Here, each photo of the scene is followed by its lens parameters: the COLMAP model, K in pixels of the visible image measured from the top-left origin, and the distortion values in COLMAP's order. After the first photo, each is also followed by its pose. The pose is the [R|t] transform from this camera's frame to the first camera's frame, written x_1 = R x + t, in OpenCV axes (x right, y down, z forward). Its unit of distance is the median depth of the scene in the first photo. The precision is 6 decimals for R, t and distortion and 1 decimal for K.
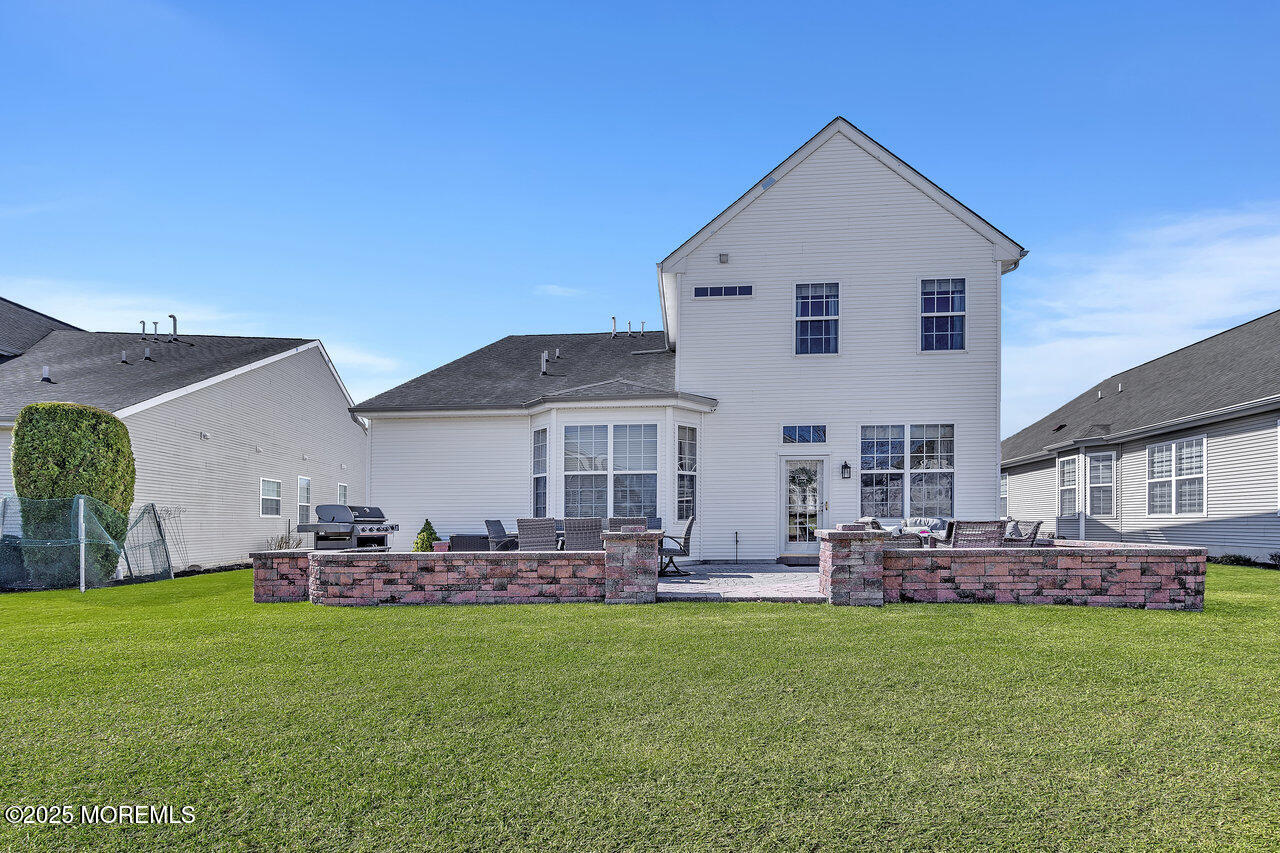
lens RADIAL K [[509.1, 0, 628.2], [0, 509.1, 515.3], [0, 0, 1]] dist [0.001139, -0.001013]
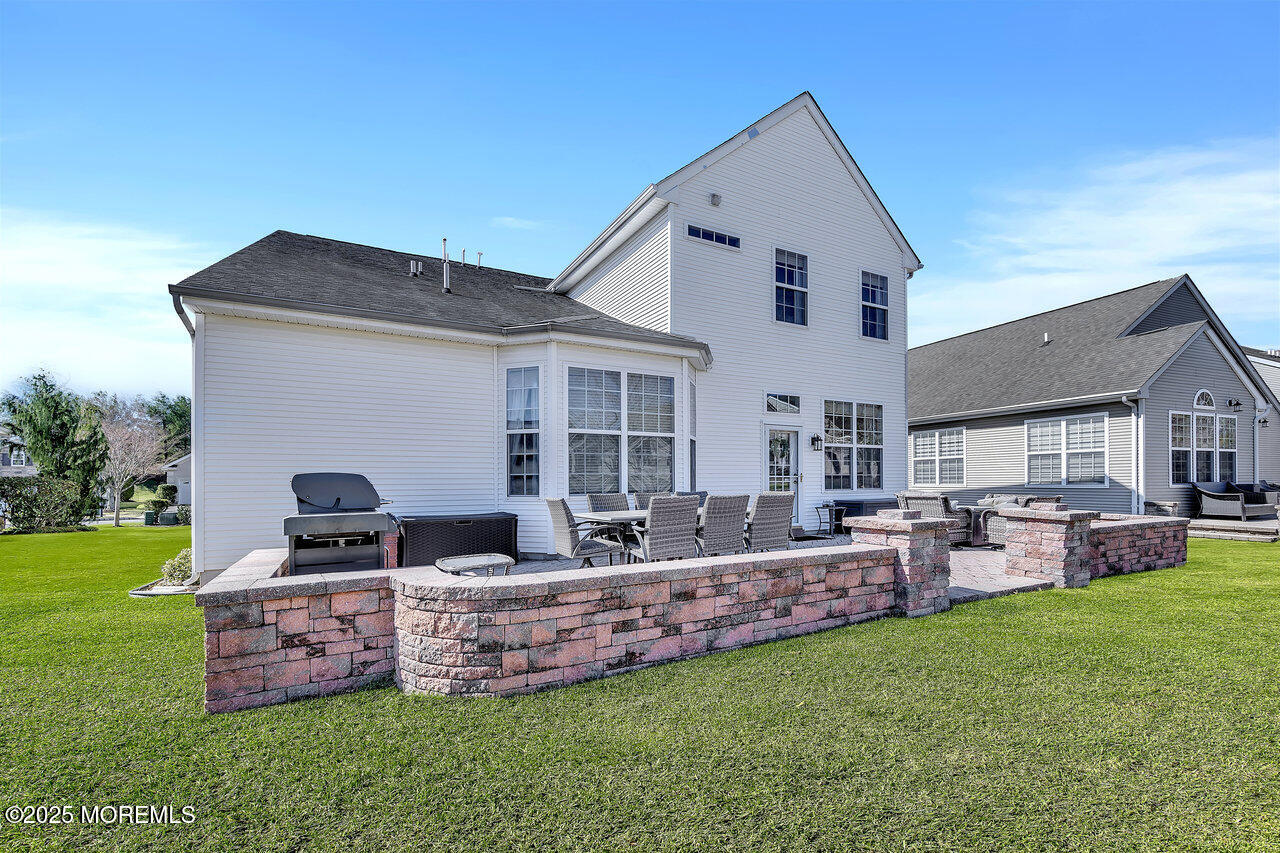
lens RADIAL K [[509.1, 0, 590.7], [0, 509.1, 479.5], [0, 0, 1]] dist [0.001139, -0.001013]
pose [[0.866434, 0.005033, 0.499265, -0.473372], [-0.007254, 0.999971, 0.002508, -0.014081], [-0.499238, -0.005794, 0.866445, 0.348201]]
